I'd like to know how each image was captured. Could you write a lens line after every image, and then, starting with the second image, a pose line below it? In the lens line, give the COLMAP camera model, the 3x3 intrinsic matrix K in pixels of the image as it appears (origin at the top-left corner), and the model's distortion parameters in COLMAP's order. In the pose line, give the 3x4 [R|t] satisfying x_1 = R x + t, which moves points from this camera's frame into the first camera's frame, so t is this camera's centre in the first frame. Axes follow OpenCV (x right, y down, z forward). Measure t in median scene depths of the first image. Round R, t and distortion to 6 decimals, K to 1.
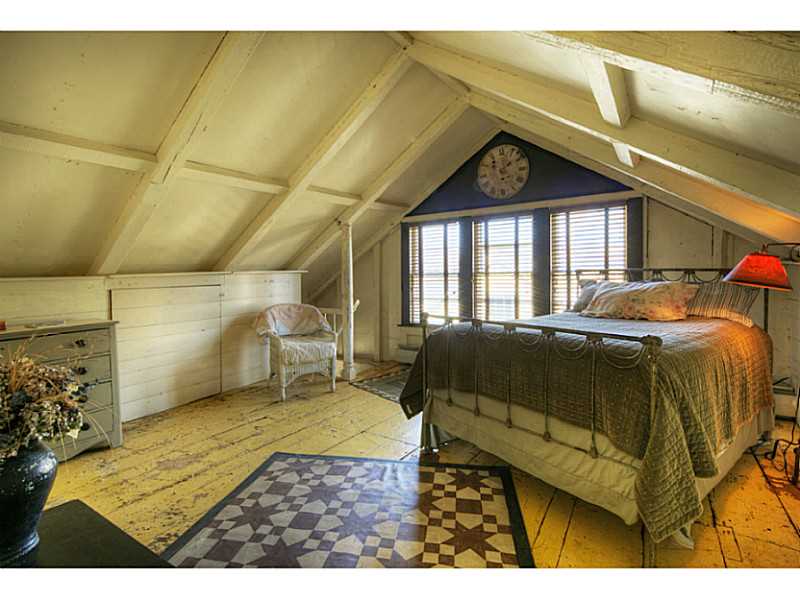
lens RADIAL K [[391.5, 0, 400.5], [0, 391.5, 302.6], [0, 0, 1]] dist [-0.004847, -0.000639]
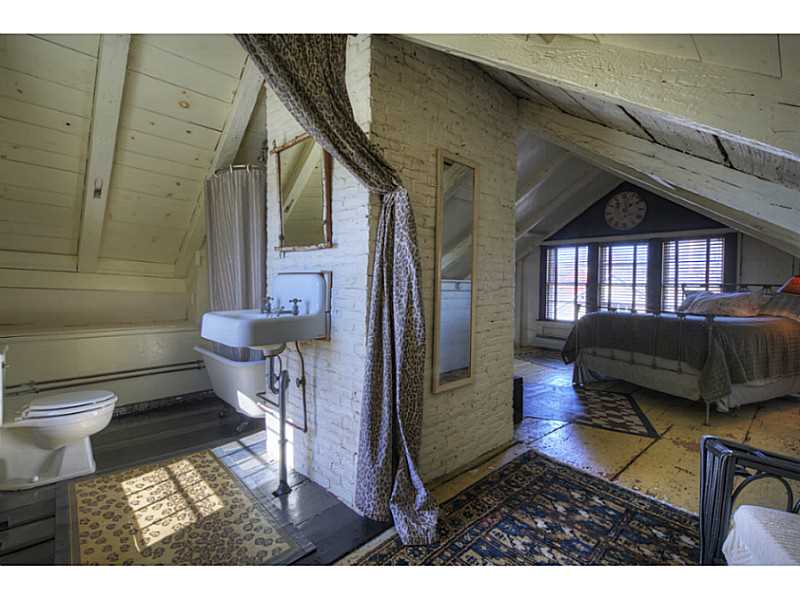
lens RADIAL K [[391.5, 0, 398.9], [0, 391.5, 297.1], [0, 0, 1]] dist [-0.004847, -0.000639]
pose [[0.971559, 0.039850, -0.233421, -0.190028], [-0.048266, 0.998370, -0.030453, 0.052365], [0.231827, 0.040854, 0.971899, -0.541533]]
